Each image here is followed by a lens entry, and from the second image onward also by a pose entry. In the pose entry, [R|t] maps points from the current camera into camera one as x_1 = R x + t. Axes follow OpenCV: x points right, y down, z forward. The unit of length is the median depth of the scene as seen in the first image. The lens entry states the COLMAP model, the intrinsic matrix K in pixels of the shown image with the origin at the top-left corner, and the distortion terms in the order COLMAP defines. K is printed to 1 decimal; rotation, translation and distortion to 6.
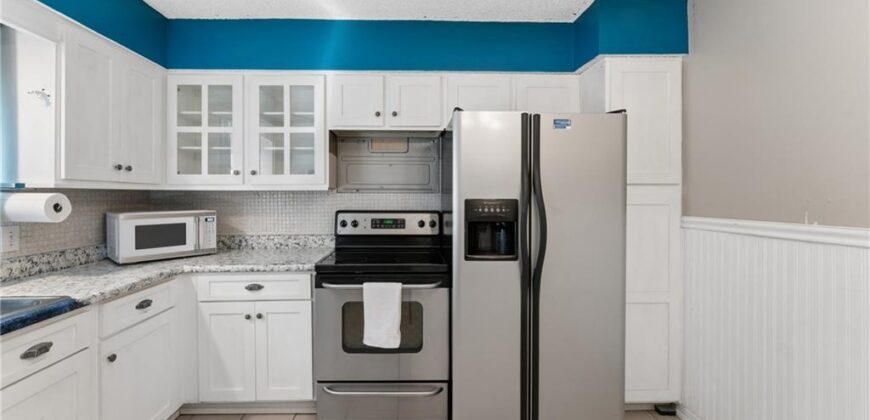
lens RADIAL K [[355.9, 0, 413.8], [0, 355.9, 198.5], [0, 0, 1]] dist [-0.000303, -0.000046]
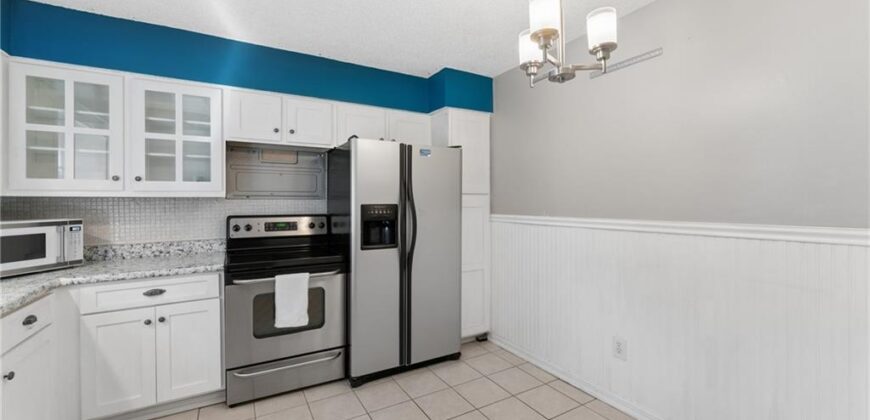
lens RADIAL K [[348.4, 0, 435.3], [0, 348.4, 206.4], [0, 0, 1]] dist [-0.001030, -0.000063]
pose [[0.875871, -0.010062, 0.482441, -0.216503], [0.005450, 0.999925, 0.010960, -0.003006], [-0.482515, -0.006971, 0.875860, -0.250822]]
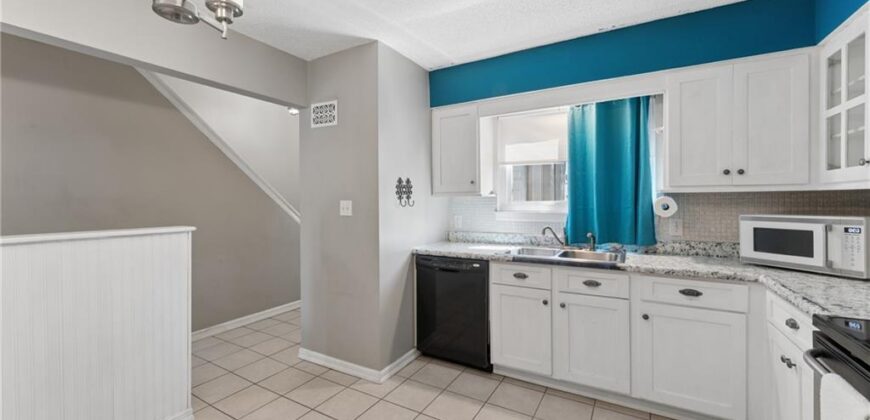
lens RADIAL K [[345.0, 0, 433.8], [0, 345.0, 199.7], [0, 0, 1]] dist [-0.000330, 0.000007]
pose [[-0.521768, 0.002271, -0.853084, 0.509643], [0.000377, 0.999997, 0.002432, -0.004712], [0.853087, 0.000947, -0.521767, 0.714050]]
